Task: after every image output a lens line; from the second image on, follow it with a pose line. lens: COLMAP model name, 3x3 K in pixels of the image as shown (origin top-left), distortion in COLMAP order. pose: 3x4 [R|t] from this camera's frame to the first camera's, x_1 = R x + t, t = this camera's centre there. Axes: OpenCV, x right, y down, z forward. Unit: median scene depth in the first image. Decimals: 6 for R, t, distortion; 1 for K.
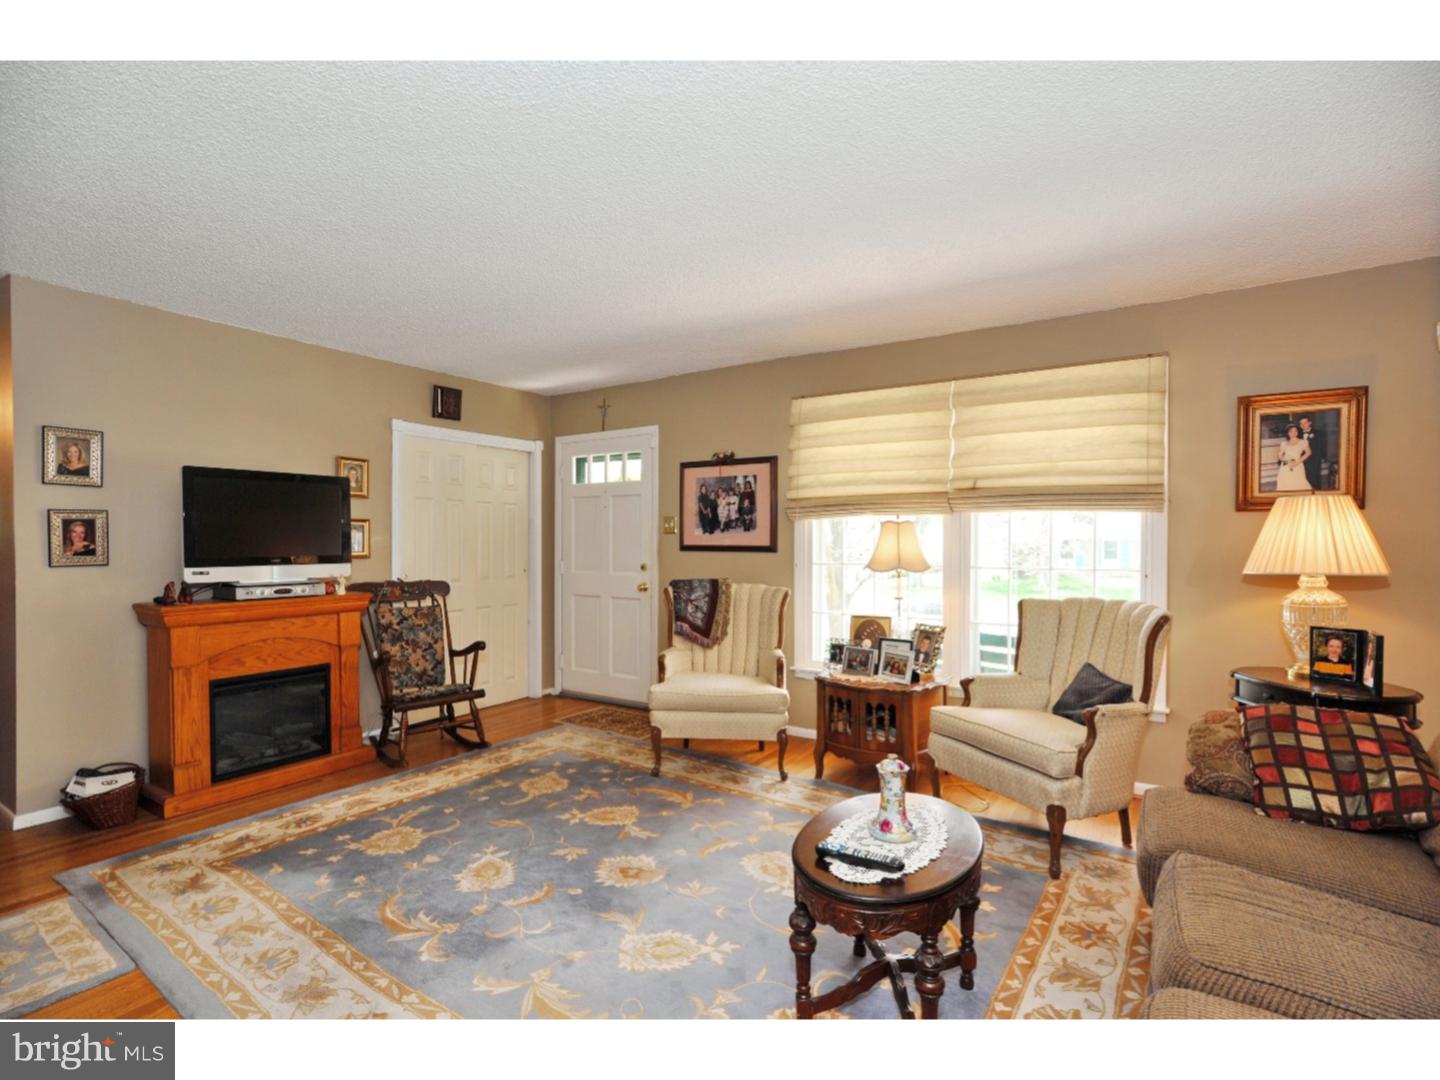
lens RADIAL K [[693.2, 0, 721.7], [0, 693.2, 553.1], [0, 0, 1]] dist [-0.001355, 0.000194]
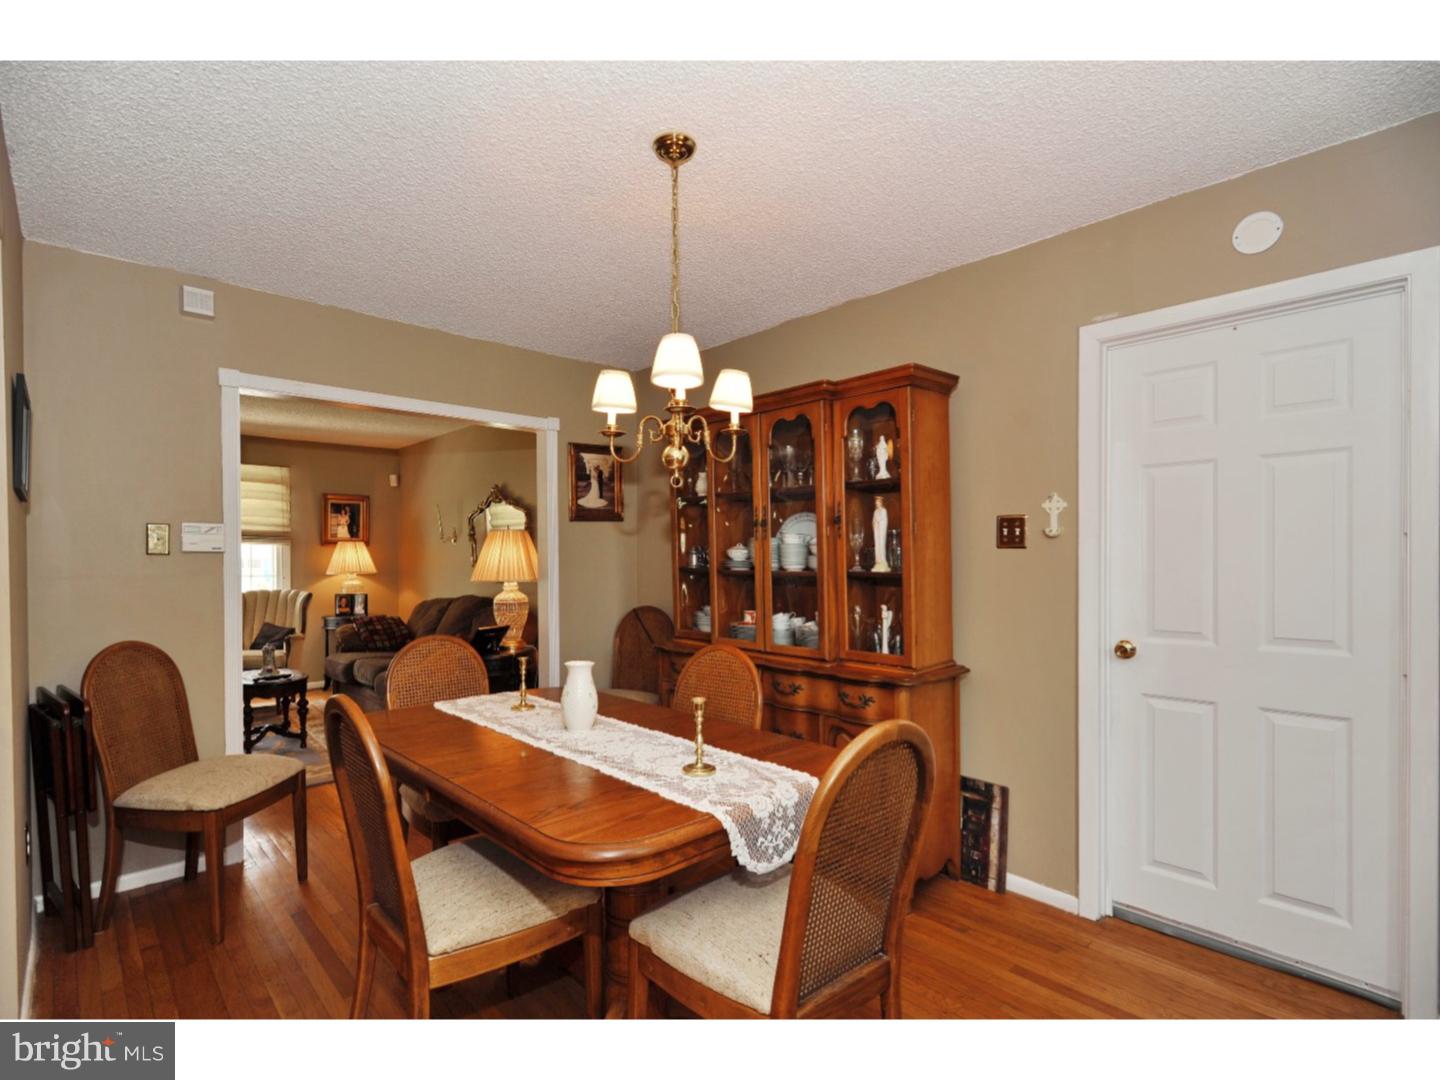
lens RADIAL K [[693.2, 0, 721.7], [0, 693.2, 553.1], [0, 0, 1]] dist [-0.001355, 0.000194]
pose [[0.231710, 0.002169, 0.972783, -0.861854], [0.025574, 0.999638, -0.008320, 0.008769], [-0.972449, 0.026806, 0.231570, -0.572140]]
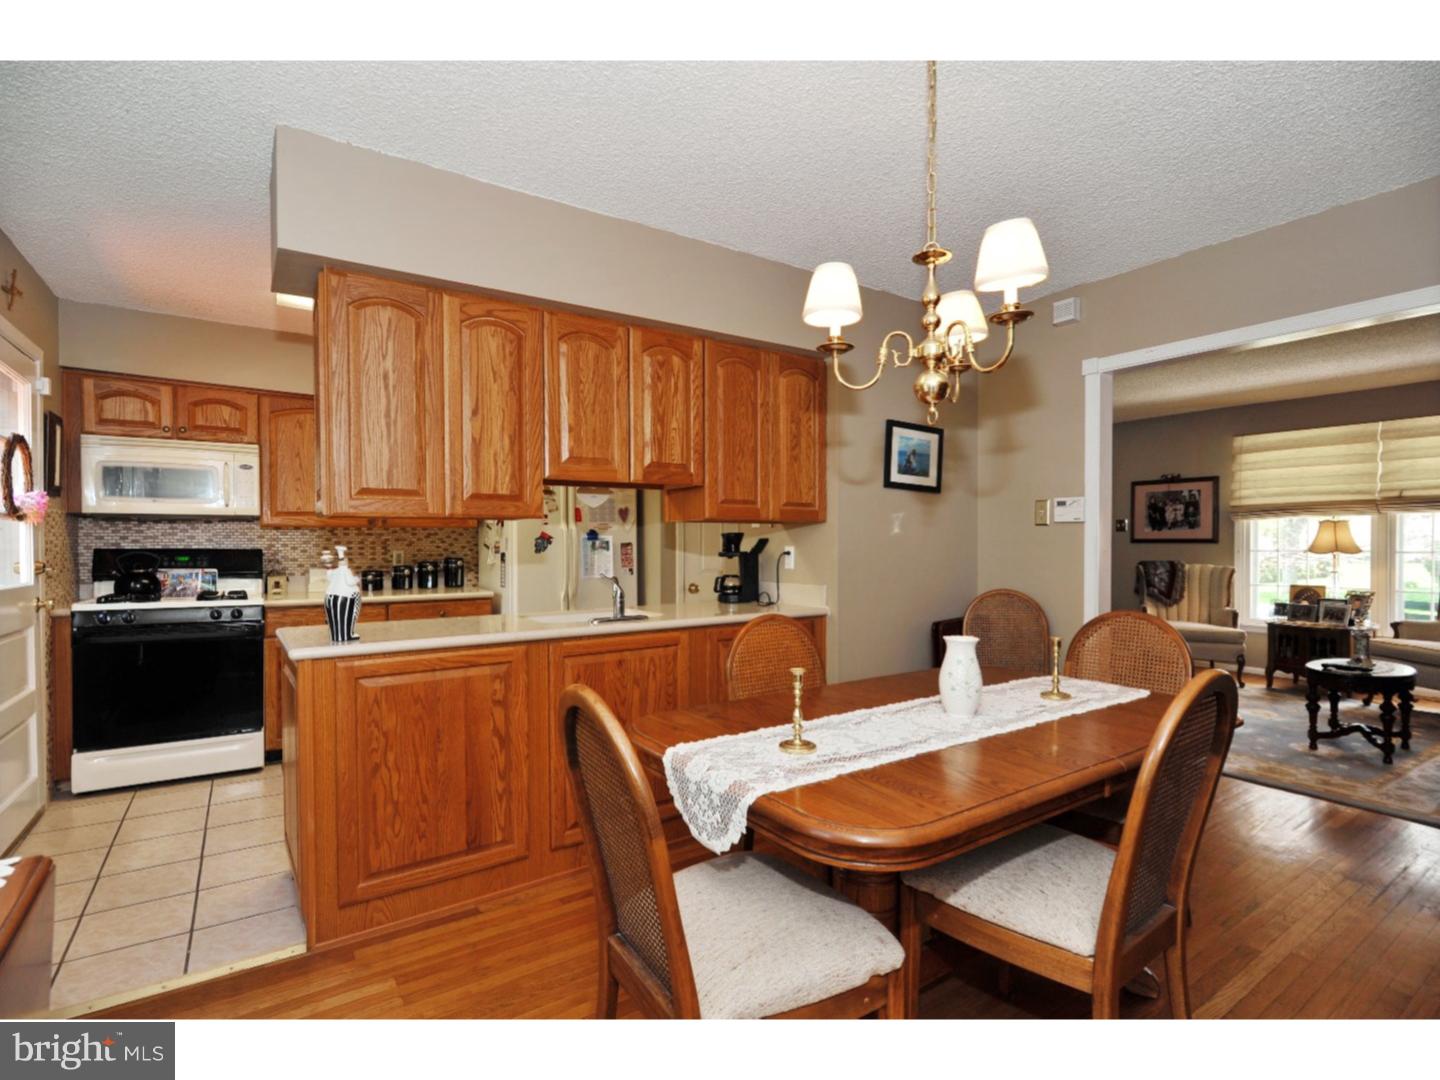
lens RADIAL K [[693.2, 0, 721.7], [0, 693.2, 553.1], [0, 0, 1]] dist [-0.001355, 0.000194]
pose [[0.919895, 0.002900, -0.392154, -0.347472], [-0.003793, 0.999992, -0.001502, 0.029299], [0.392147, 0.002870, 0.919898, -0.827194]]
